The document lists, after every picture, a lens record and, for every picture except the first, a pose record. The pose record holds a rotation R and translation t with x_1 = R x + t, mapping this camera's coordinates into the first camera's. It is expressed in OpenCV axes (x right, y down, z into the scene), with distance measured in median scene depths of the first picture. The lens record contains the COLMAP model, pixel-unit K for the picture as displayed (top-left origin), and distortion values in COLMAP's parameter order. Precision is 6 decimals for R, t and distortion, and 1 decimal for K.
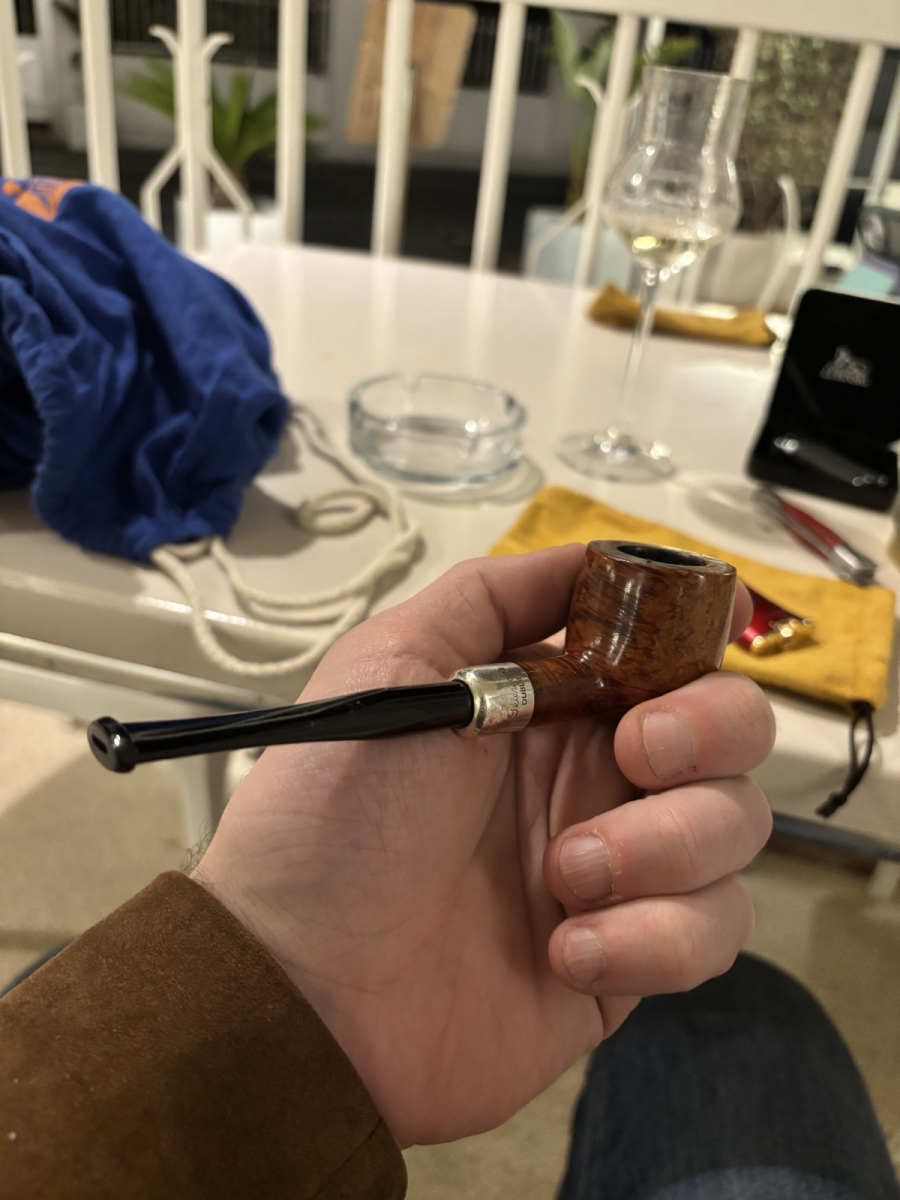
lens RADIAL K [[965.5, 0, 450.0], [0, 965.5, 600.0], [0, 0, 1]] dist [0.052533, -0.092974]
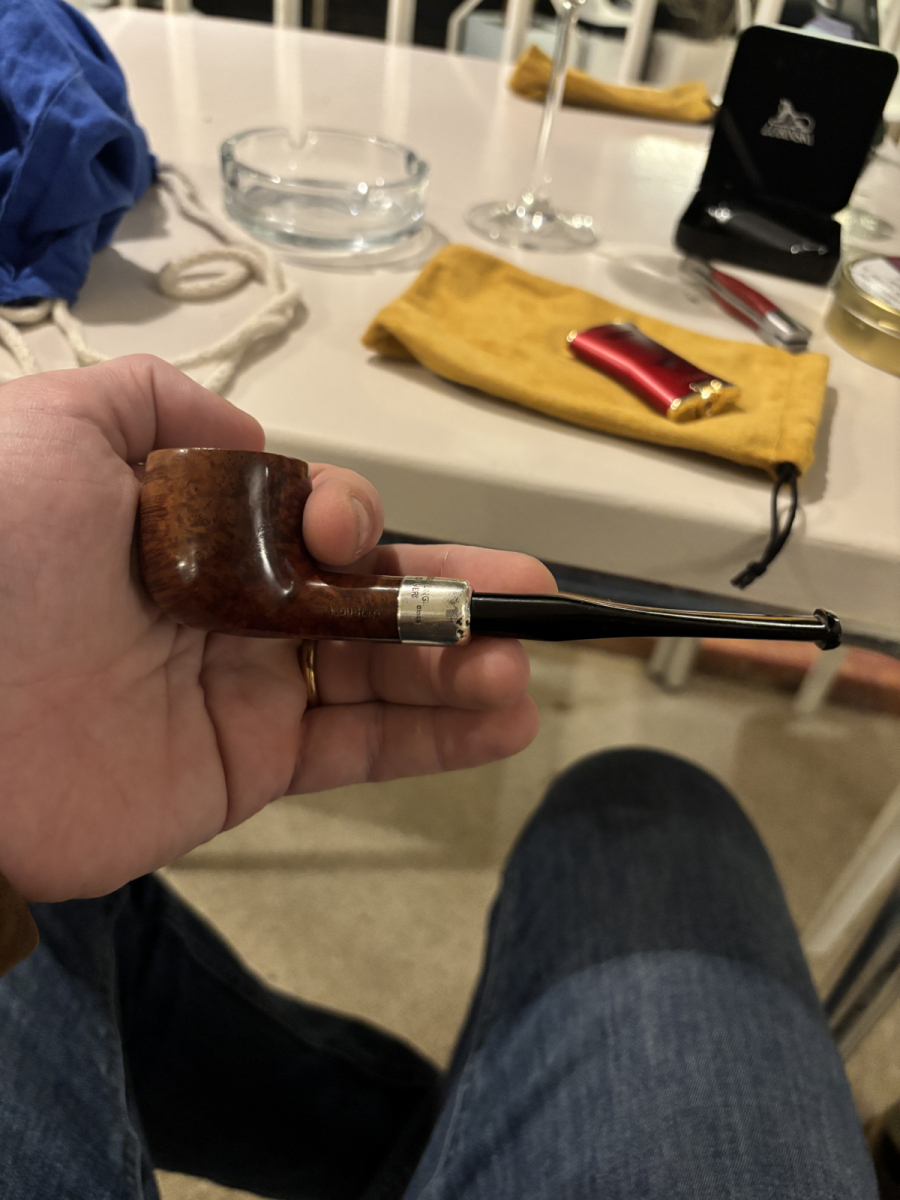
lens RADIAL K [[974.4, 0, 445.3], [0, 974.4, 605.3], [0, 0, 1]] dist [-0.067454, 0.163192]
pose [[0.998382, -0.027614, 0.049709, 0.046918], [0.019302, 0.986842, 0.160528, 0.065361], [-0.053488, -0.159309, 0.985779, 0.087273]]
